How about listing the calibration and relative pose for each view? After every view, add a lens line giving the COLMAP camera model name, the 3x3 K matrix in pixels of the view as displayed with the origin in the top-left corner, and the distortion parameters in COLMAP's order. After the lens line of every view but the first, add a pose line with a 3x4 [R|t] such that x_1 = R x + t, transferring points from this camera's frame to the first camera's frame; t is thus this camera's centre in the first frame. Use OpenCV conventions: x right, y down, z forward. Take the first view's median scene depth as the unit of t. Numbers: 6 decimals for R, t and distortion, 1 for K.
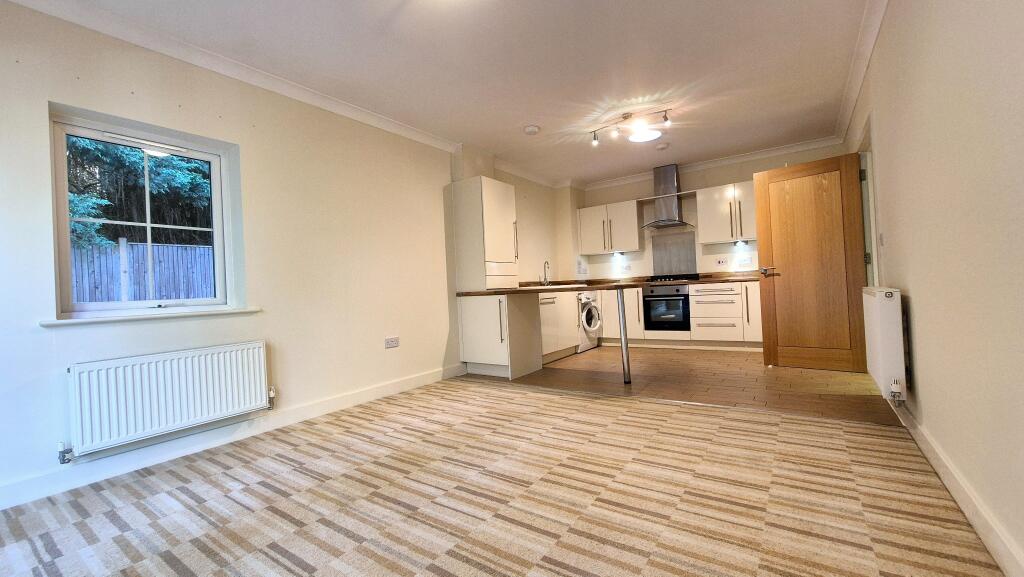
lens RADIAL K [[415.9, 0, 510.5], [0, 415.9, 288.7], [0, 0, 1]] dist [0.001325, 0.000069]
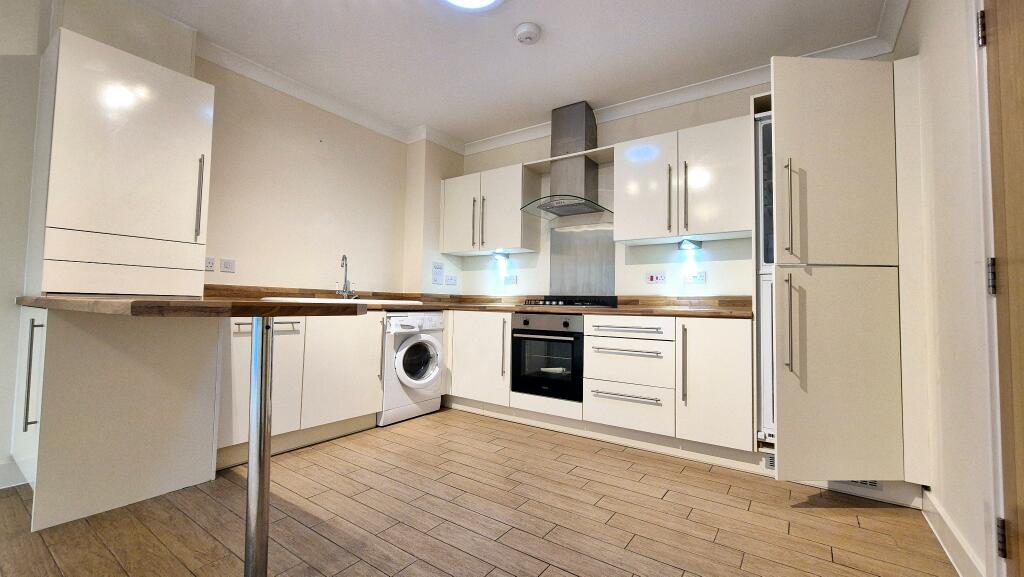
lens RADIAL K [[415.9, 0, 512.6], [0, 415.9, 288.6], [0, 0, 1]] dist [0.001325, 0.000069]
pose [[0.997555, 0.069883, -0.000305, 0.315426], [-0.069840, 0.996772, -0.039601, -0.014443], [-0.002463, 0.039526, 0.999216, 0.441689]]
